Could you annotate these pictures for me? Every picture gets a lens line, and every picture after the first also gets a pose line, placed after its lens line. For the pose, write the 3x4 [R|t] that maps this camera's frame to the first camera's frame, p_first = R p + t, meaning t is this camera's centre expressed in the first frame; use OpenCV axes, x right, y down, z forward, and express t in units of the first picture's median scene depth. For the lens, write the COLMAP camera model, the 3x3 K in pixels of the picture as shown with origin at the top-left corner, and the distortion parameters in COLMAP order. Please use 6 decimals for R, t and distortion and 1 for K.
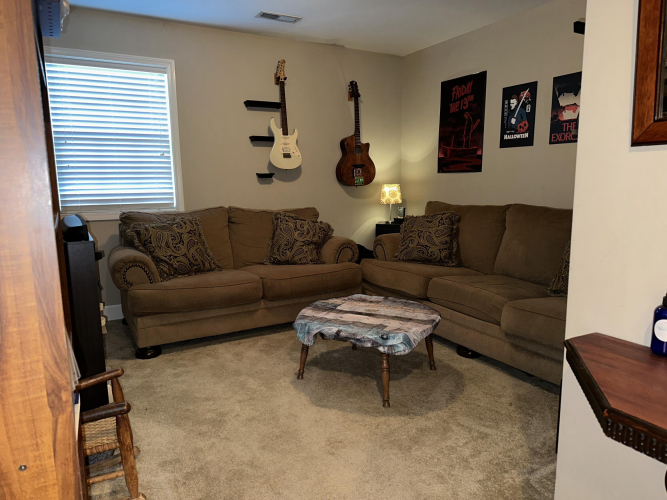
lens RADIAL K [[475.8, 0, 333.5], [0, 475.8, 250.0], [0, 0, 1]] dist [0.076819, -0.001740]
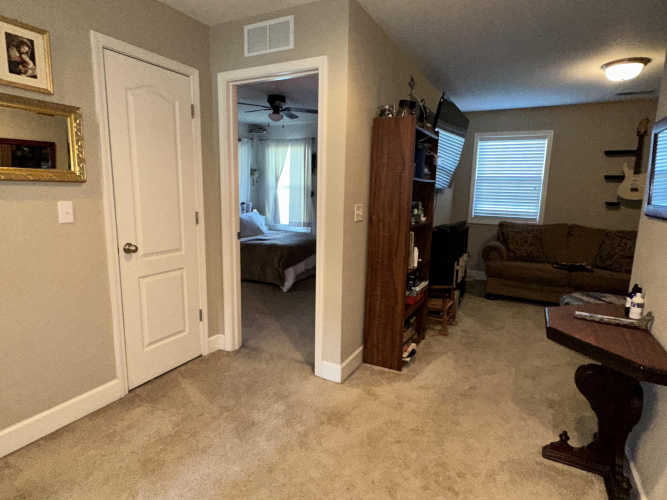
lens RADIAL K [[372.9, 0, 333.5], [0, 372.9, 250.0], [0, 0, 1]] dist [0.000847, 0.000257]
pose [[0.556316, 0.159252, -0.815568, 0.334388], [-0.153236, 0.984293, 0.087672, 0.000243], [0.816720, 0.076201, 0.571981, -0.266507]]
